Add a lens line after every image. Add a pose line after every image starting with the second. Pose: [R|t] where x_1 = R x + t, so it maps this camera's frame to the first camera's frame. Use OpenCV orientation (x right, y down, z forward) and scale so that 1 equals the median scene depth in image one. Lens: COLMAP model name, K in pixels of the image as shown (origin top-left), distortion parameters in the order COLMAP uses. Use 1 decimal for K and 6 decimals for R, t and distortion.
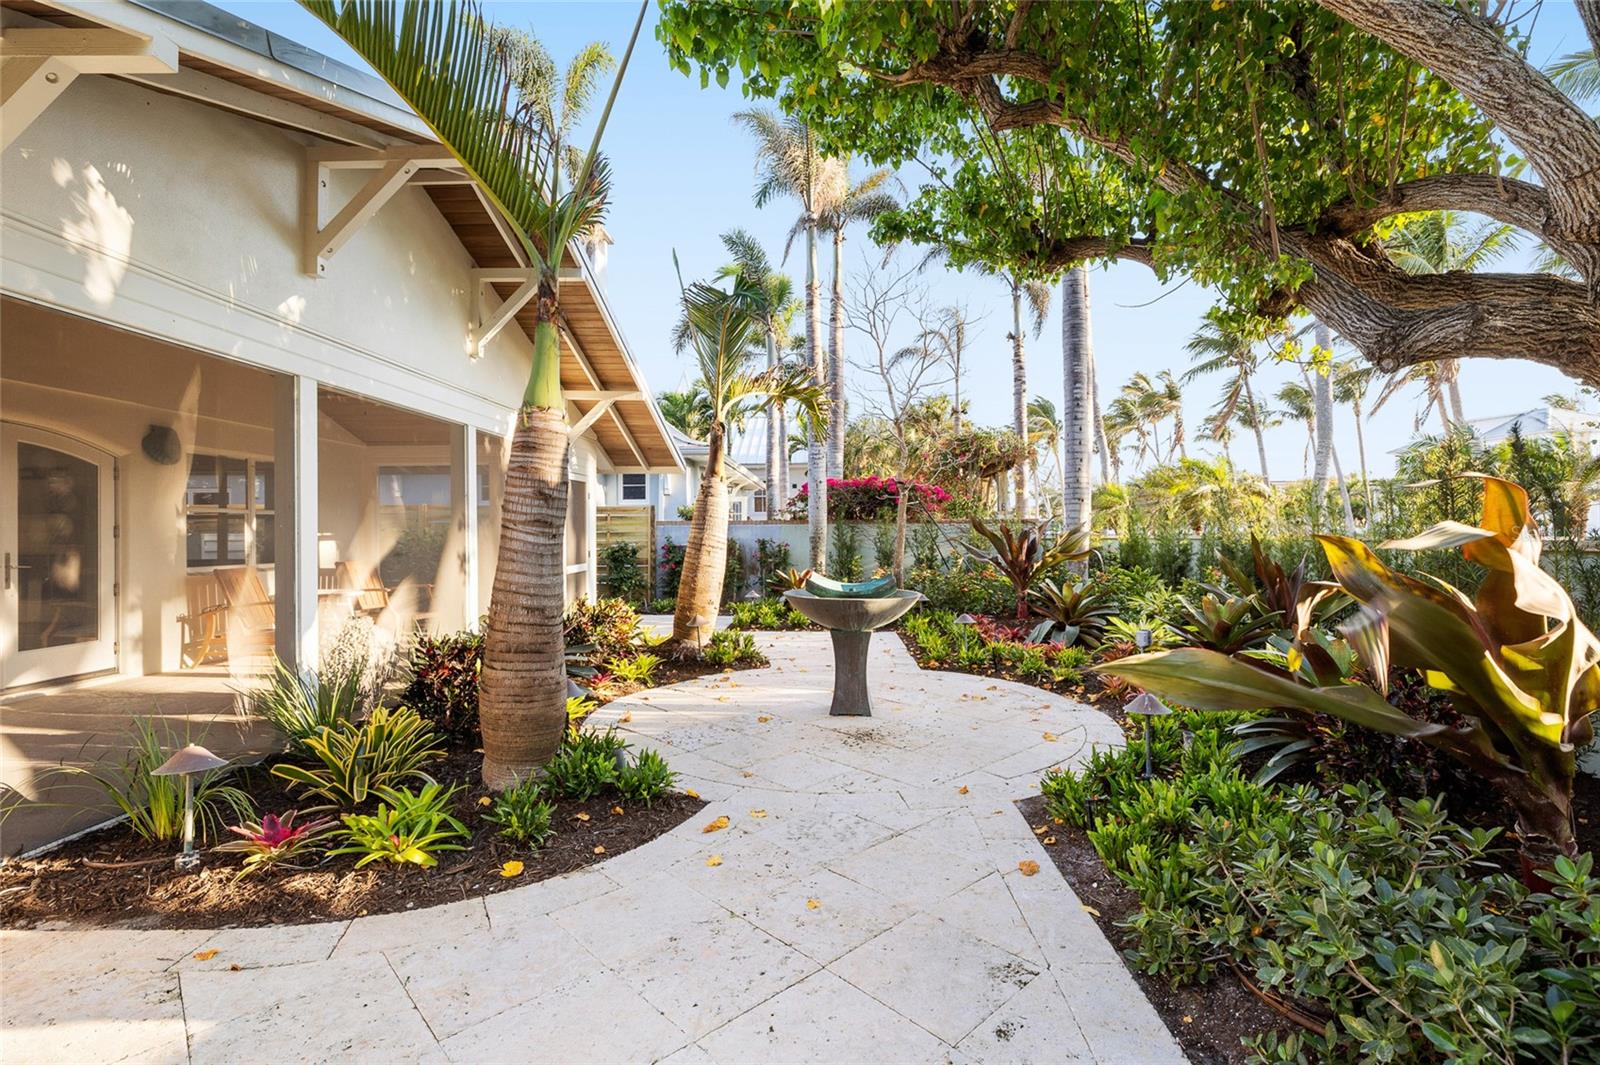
lens RADIAL K [[729.4, 0, 800.0], [0, 729.4, 532.5], [0, 0, 1]] dist [-0.001058, 0.000016]
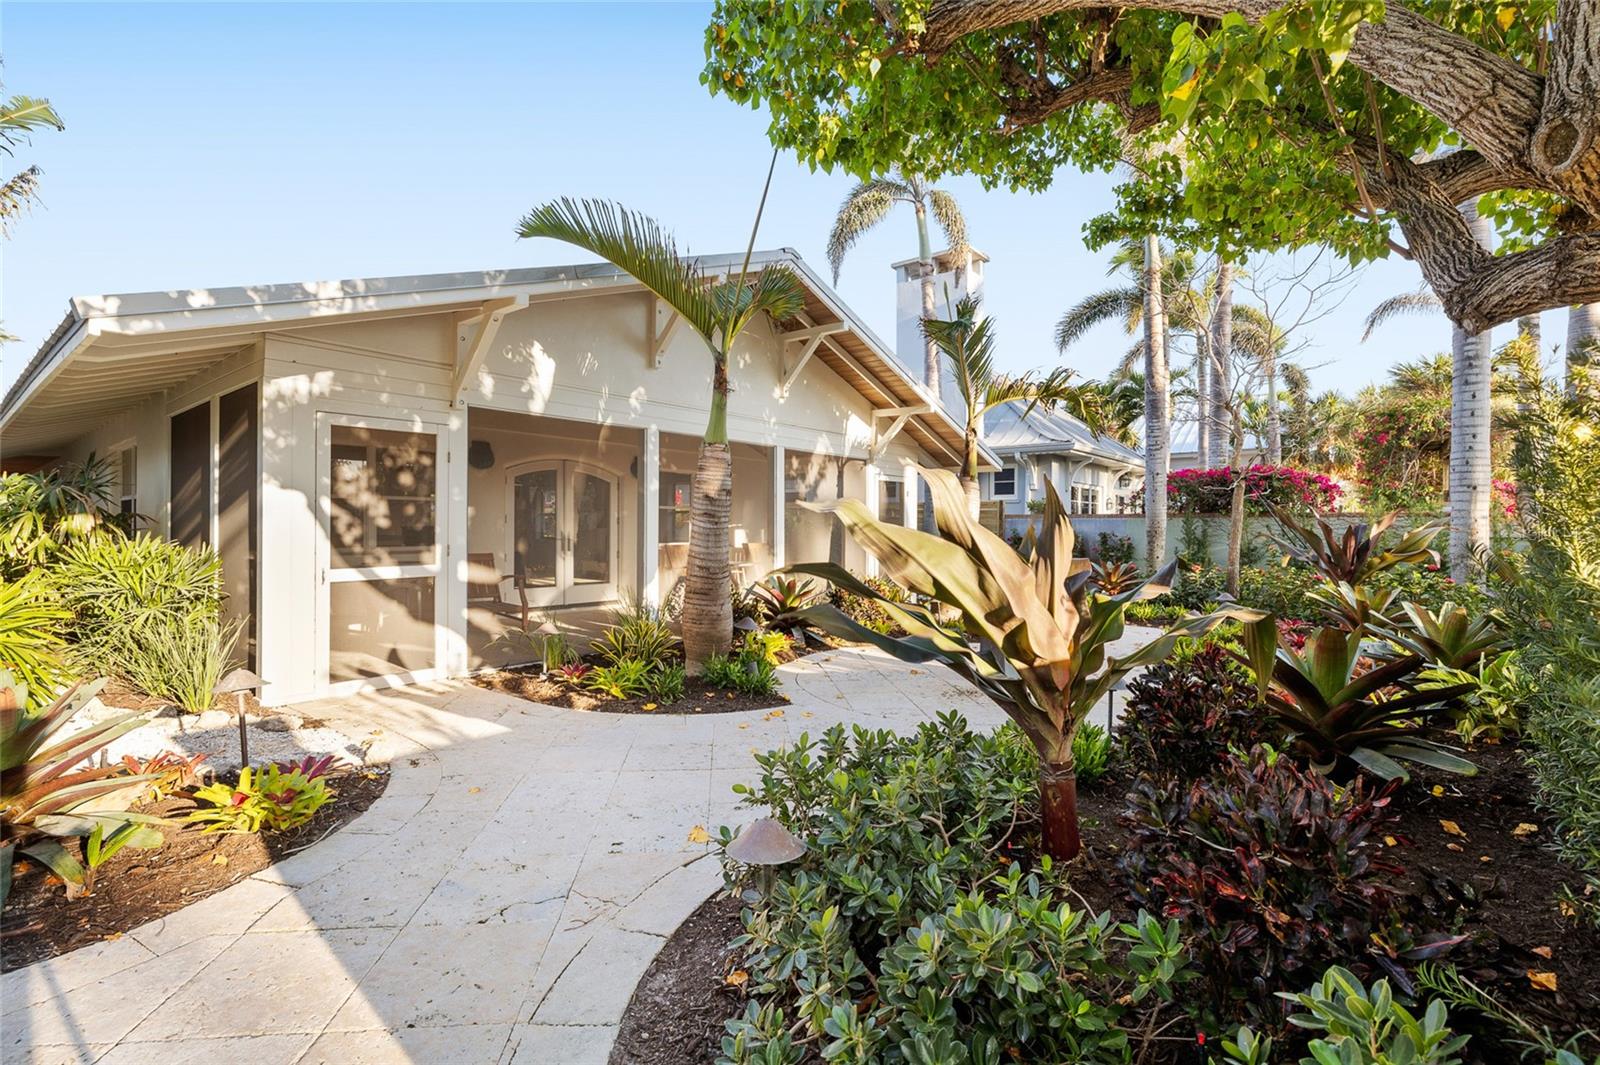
lens RADIAL K [[719.3, 0, 803.7], [0, 719.3, 537.7], [0, 0, 1]] dist [-0.002389, 0.000454]
pose [[0.795219, 0.018089, -0.606053, 0.633163], [-0.008752, 0.999793, 0.018357, 0.005357], [0.606259, -0.009294, 0.795213, -0.114844]]
